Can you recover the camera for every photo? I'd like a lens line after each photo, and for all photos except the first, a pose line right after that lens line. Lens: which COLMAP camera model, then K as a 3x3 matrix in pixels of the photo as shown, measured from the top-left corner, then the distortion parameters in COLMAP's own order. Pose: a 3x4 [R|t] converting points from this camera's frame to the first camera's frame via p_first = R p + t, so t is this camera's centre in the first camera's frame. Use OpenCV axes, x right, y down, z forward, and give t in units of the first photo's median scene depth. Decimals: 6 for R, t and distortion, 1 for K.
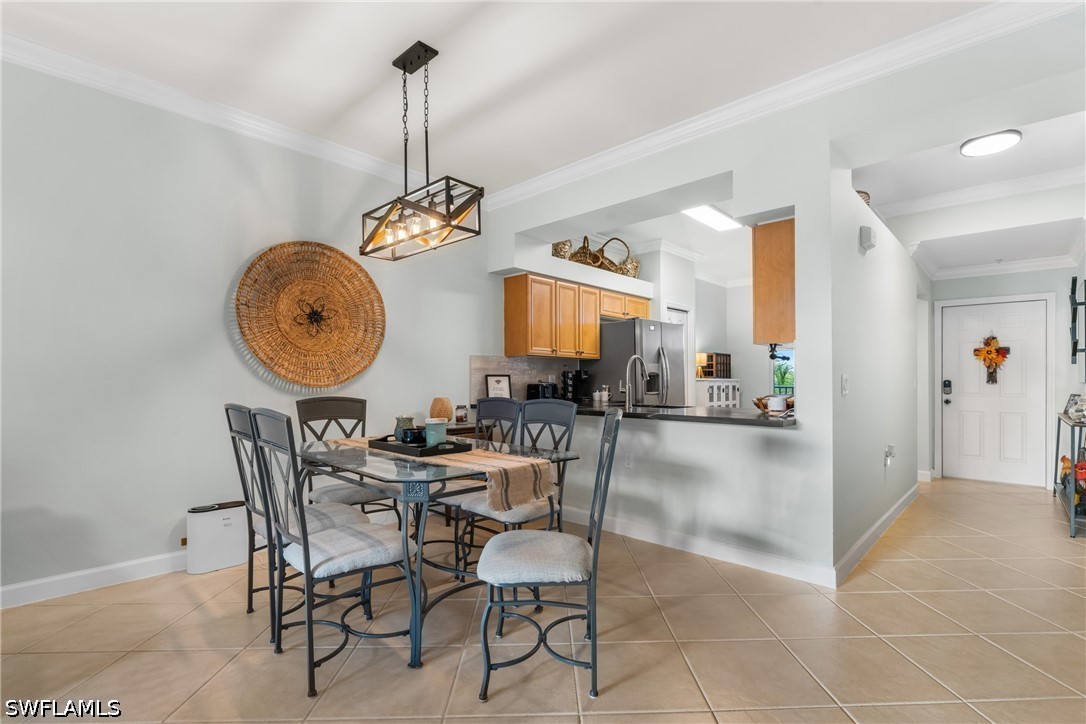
lens RADIAL K [[507.3, 0, 546.8], [0, 507.3, 374.5], [0, 0, 1]] dist [-0.001089, -0.000113]
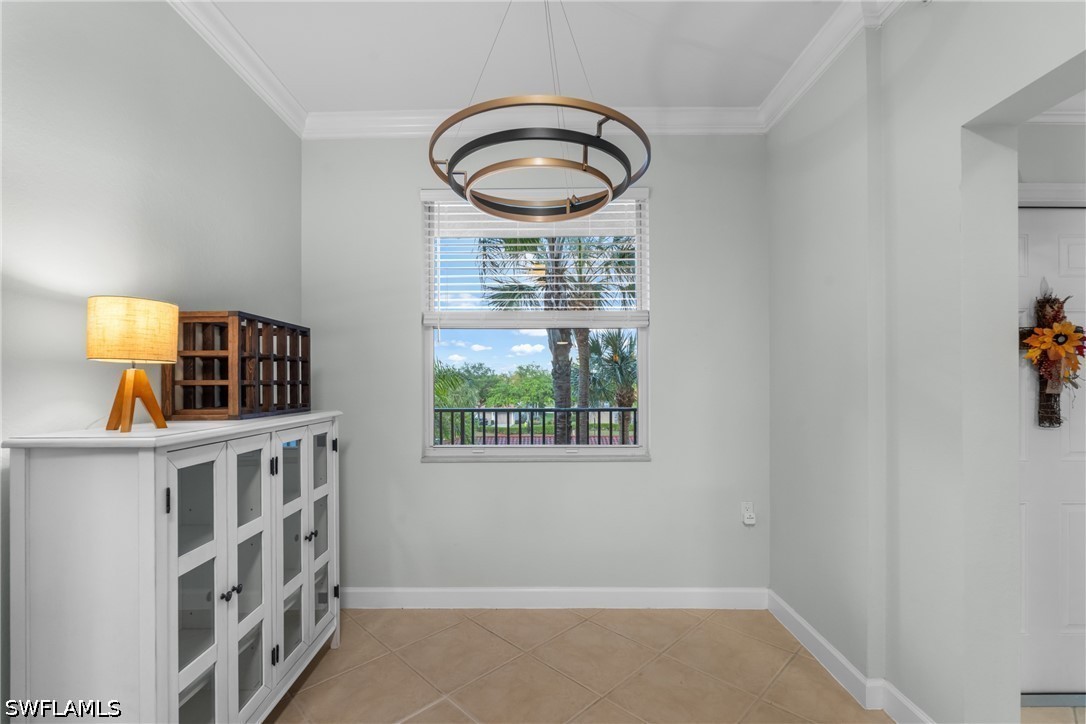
lens RADIAL K [[476.9, 0, 543.6], [0, 476.9, 373.0], [0, 0, 1]] dist [-0.000158, 0.000009]
pose [[0.719881, 0.003649, 0.694088, 0.279468], [-0.001223, 0.999991, -0.003989, -0.013134], [-0.694097, 0.002023, 0.719879, 0.735436]]
